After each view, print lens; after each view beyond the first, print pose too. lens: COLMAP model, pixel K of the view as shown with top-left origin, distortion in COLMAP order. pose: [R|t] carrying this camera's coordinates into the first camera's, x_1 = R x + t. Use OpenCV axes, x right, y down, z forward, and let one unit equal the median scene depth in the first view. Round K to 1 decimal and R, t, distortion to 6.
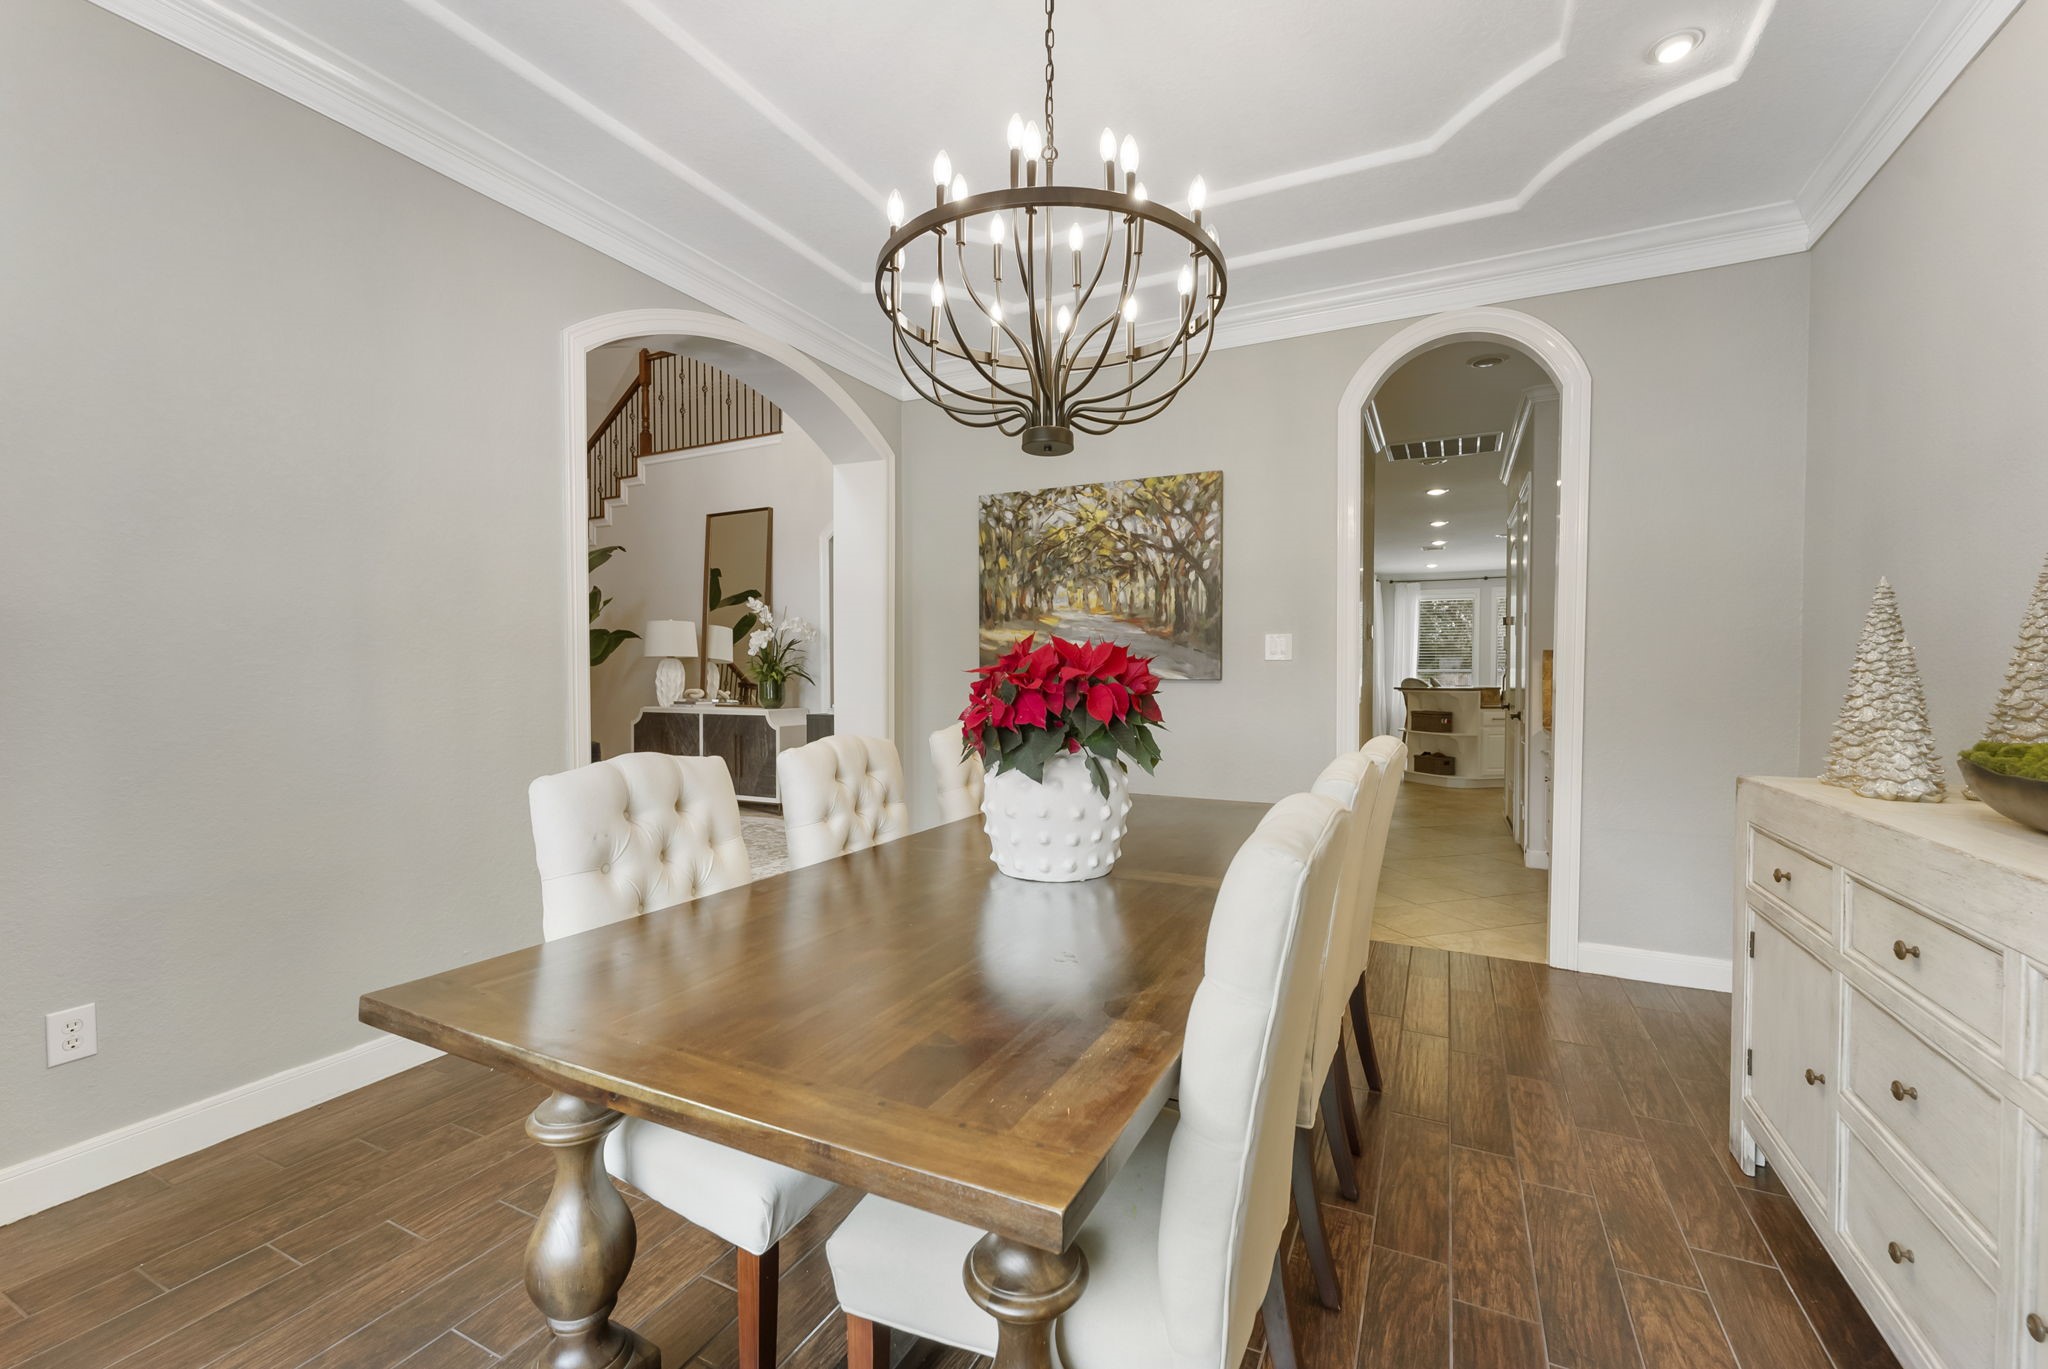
lens RADIAL K [[840.2, 0, 1026.5], [0, 840.2, 689.0], [0, 0, 1]] dist [0.002552, -0.000509]
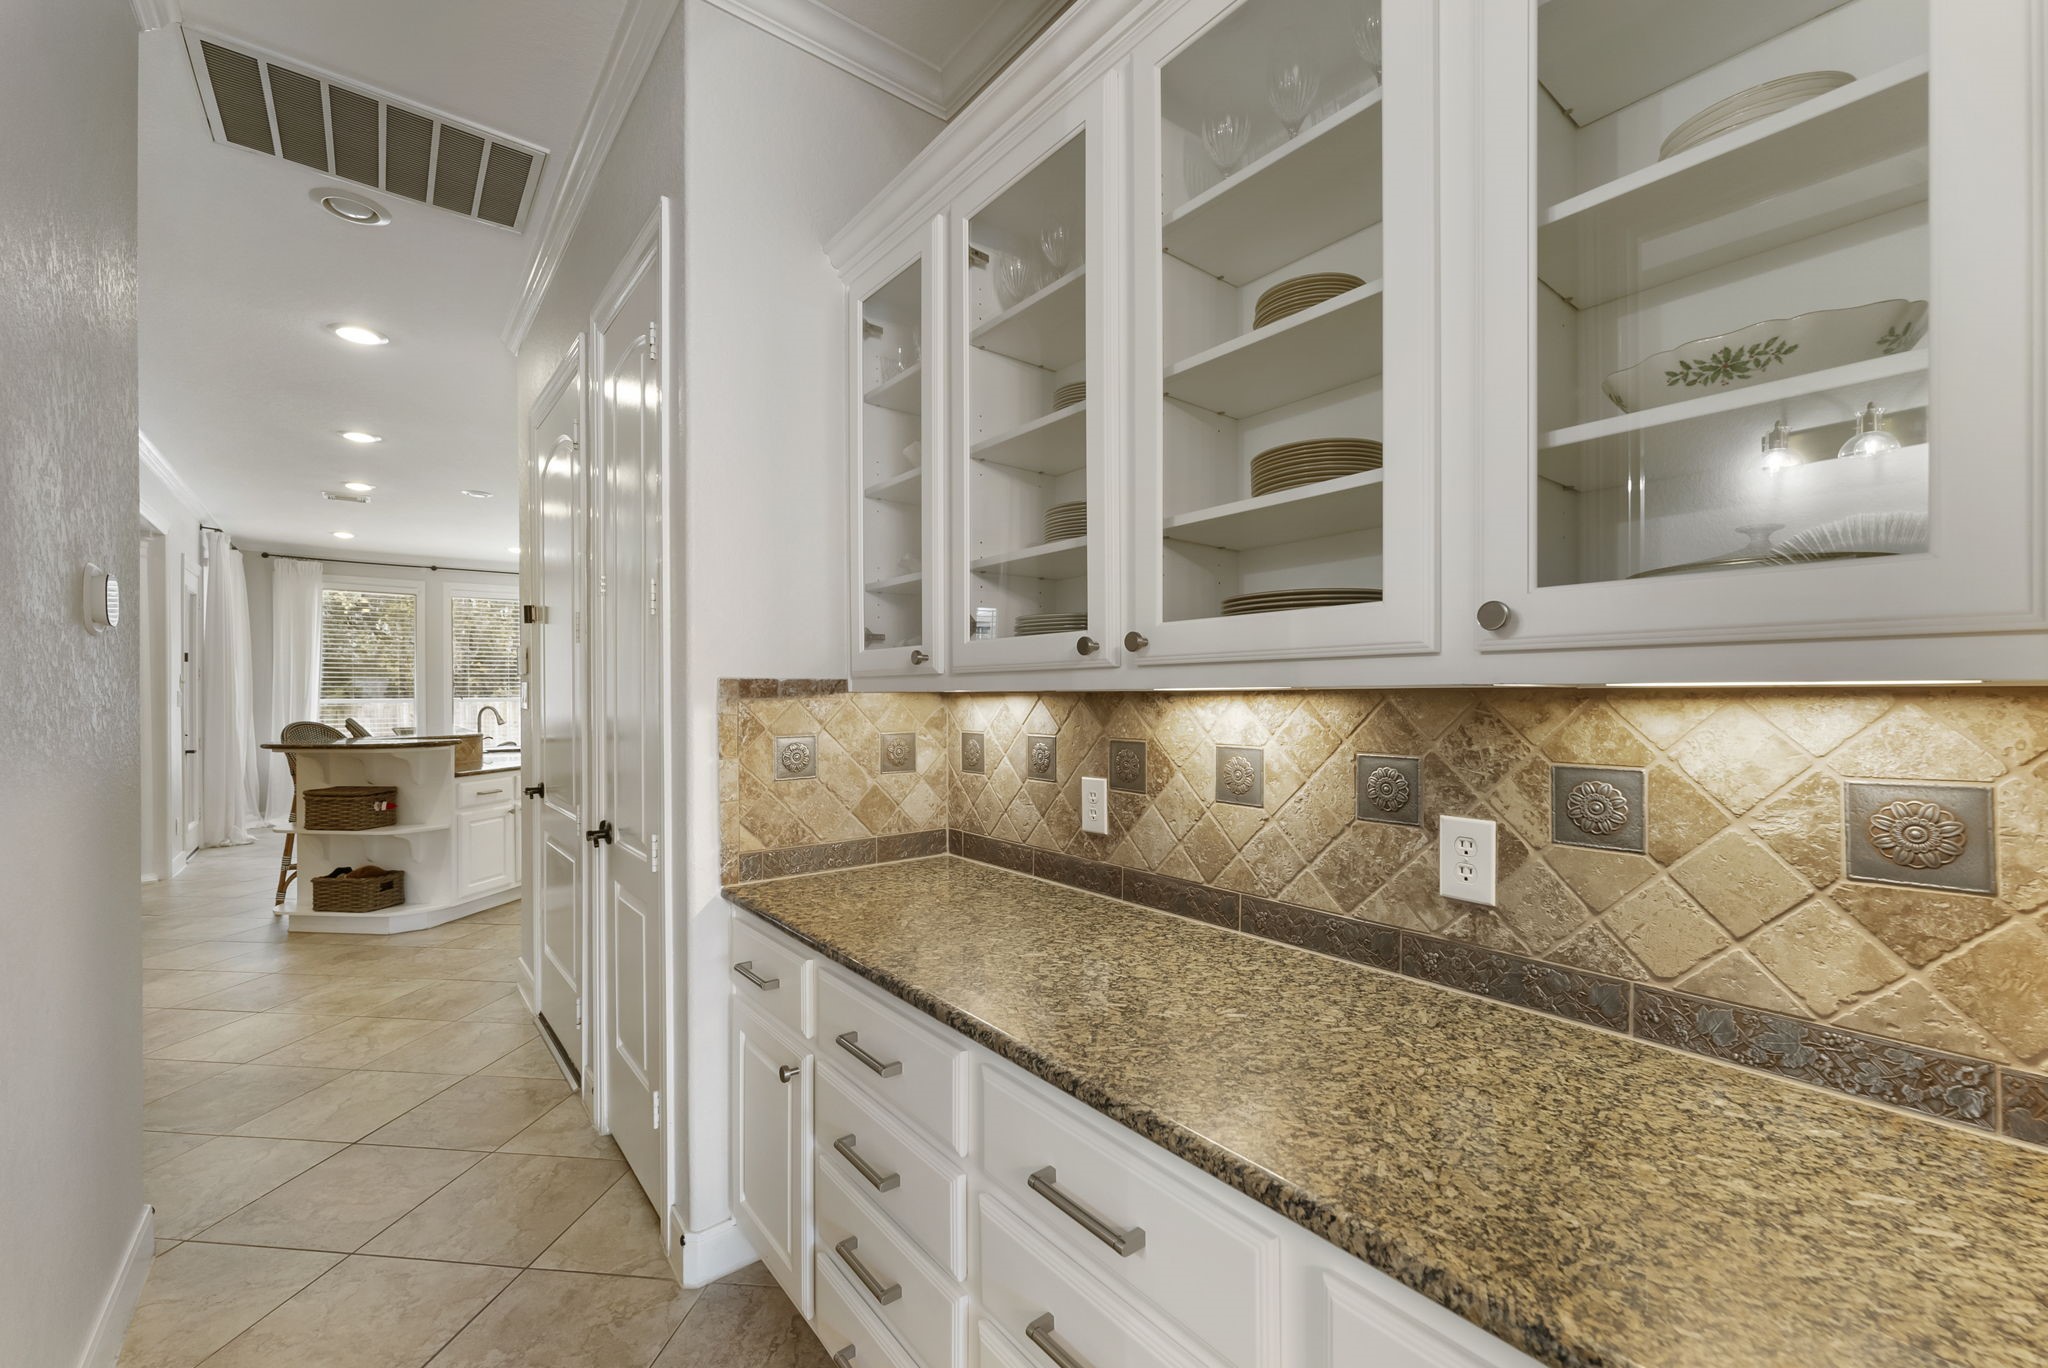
lens RADIAL K [[840.2, 0, 1020.4], [0, 840.2, 690.9], [0, 0, 1]] dist [0.002552, -0.000509]
pose [[0.427800, -0.003199, 0.903868, 0.175405], [0.023390, 0.999698, -0.007532, -0.019279], [-0.903571, 0.024364, 0.427745, 0.374565]]
